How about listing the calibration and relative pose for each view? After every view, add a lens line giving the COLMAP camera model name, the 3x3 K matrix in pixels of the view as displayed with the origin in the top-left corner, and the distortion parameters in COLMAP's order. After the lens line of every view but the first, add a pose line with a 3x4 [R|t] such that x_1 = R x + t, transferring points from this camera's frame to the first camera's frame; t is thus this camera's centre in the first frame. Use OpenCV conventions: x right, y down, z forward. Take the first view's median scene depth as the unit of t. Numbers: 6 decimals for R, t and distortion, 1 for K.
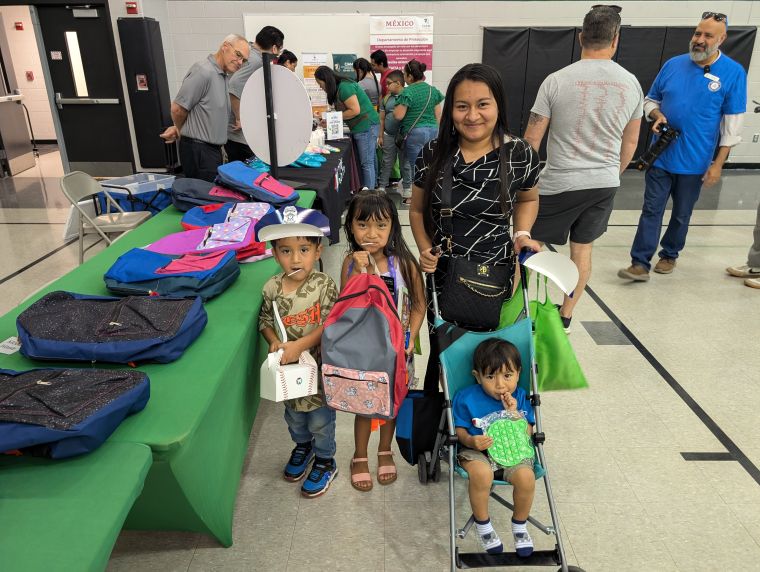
lens RADIAL K [[544.6, 0, 378.4], [0, 544.6, 281.7], [0, 0, 1]] dist [0.008685, -0.007015]
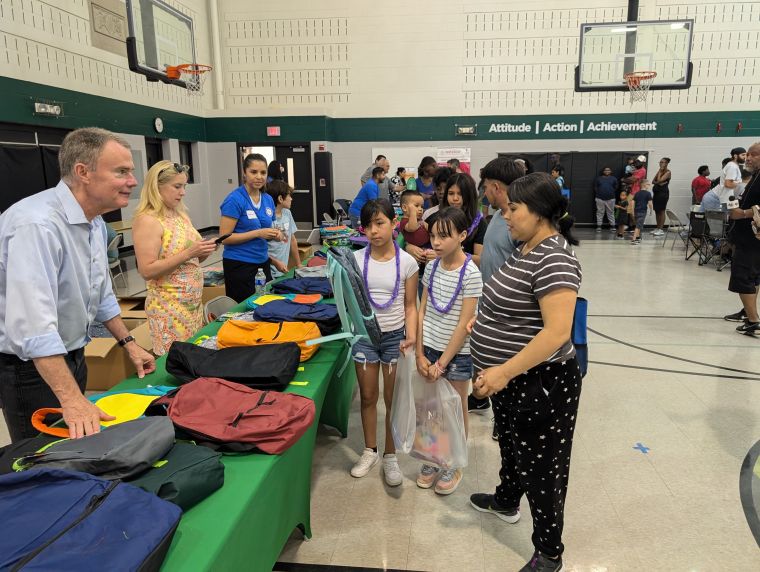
lens RADIAL K [[534.5, 0, 390.6], [0, 534.5, 284.2], [0, 0, 1]] dist [0.004573, -0.005332]
pose [[0.995144, 0.011773, -0.097720, 0.009940], [-0.027830, 0.985964, -0.164625, 0.321758], [0.094410, 0.166545, 0.981504, -0.842428]]
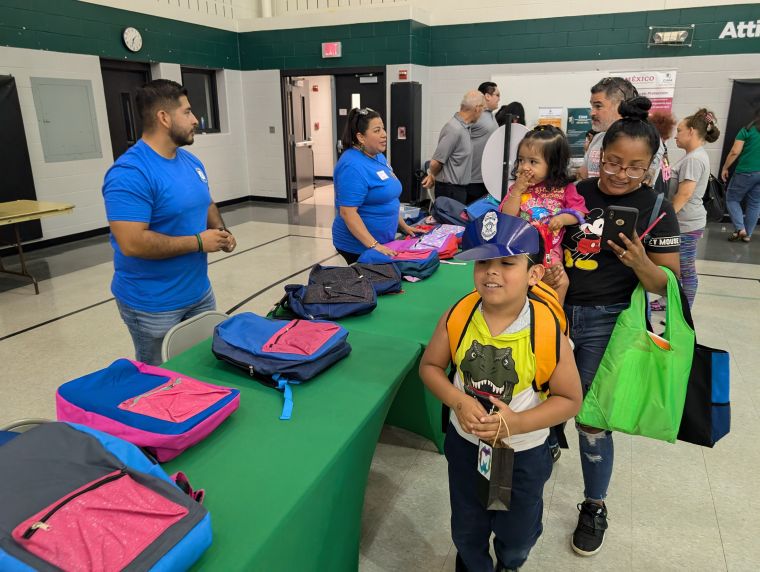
lens RADIAL K [[544.6, 0, 378.4], [0, 544.6, 281.7], [0, 0, 1]] dist [0.008685, -0.007015]
pose [[0.917449, 0.110824, -0.382106, 0.024401], [-0.139973, 0.988929, -0.049257, 0.034538], [0.372417, 0.098676, 0.922805, -0.120488]]
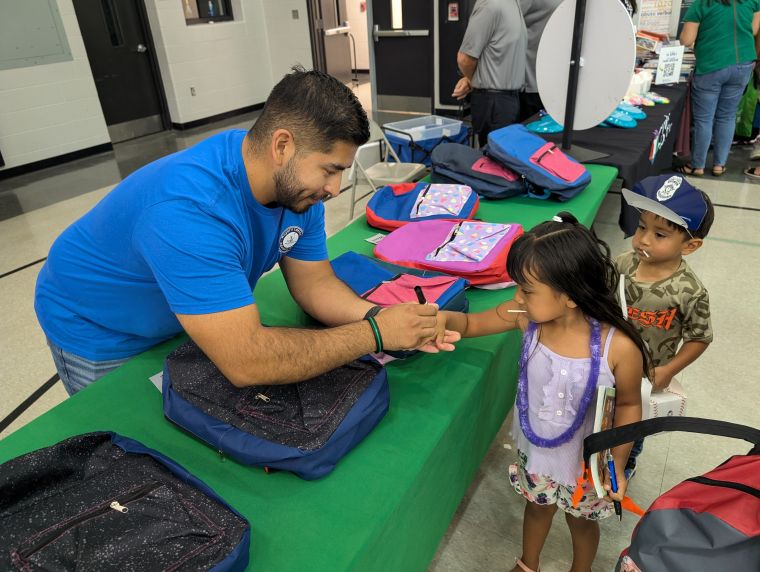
lens RADIAL K [[541.8, 0, 386.5], [0, 541.8, 282.9], [0, 0, 1]] dist [0.008252, -0.005755]
pose [[0.864151, 0.199818, -0.461862, -0.007923], [-0.140074, 0.977027, 0.160616, -0.043055], [0.483345, -0.074101, 0.872288, 0.095687]]
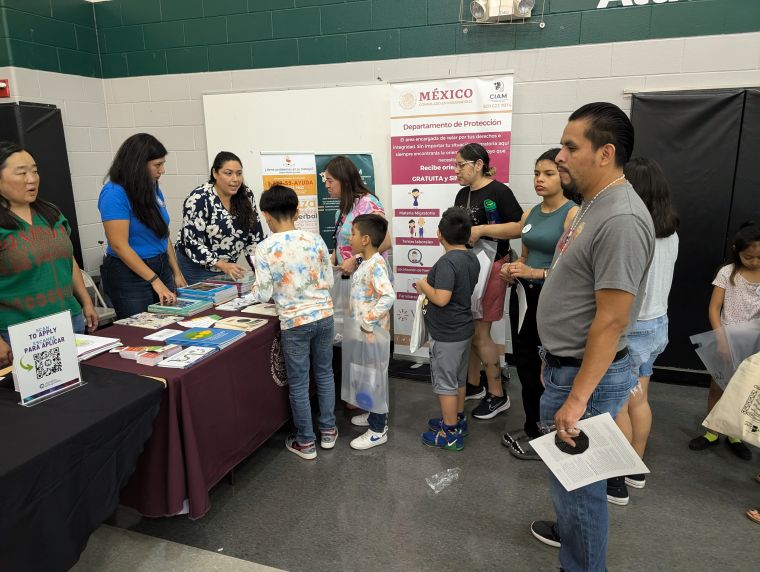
lens RADIAL K [[597.1, 0, 379.9], [0, 597.1, 306.5], [0, 0, 1]] dist [0.022362, 0.001730]
pose [[0.937142, 0.071007, -0.341648, 0.196973], [-0.116227, 0.986689, -0.113740, -0.221722], [0.329024, 0.146300, 0.932920, 0.520048]]
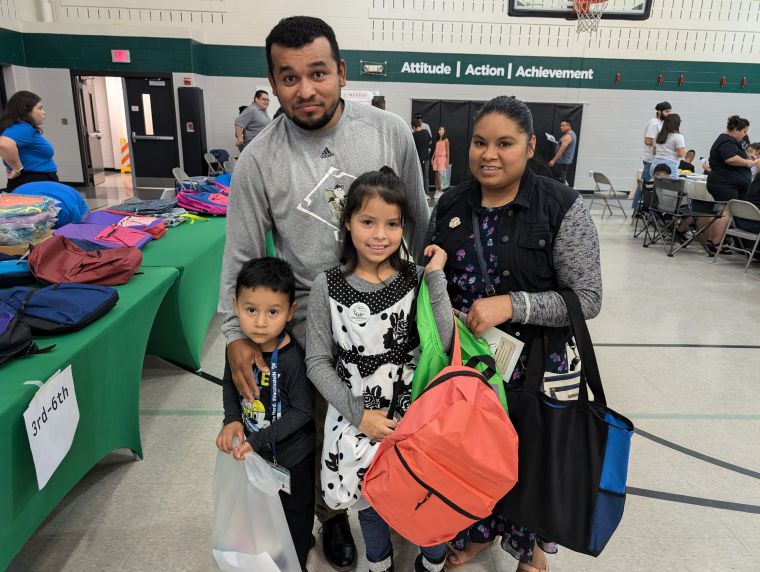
lens RADIAL K [[541.8, 0, 386.5], [0, 541.8, 282.9], [0, 0, 1]] dist [0.008252, -0.005755]
pose [[0.998759, 0.013551, 0.047923, 0.058378], [-0.009075, 0.995680, -0.092406, 0.218874], [-0.048968, 0.091857, 0.994567, -0.532453]]
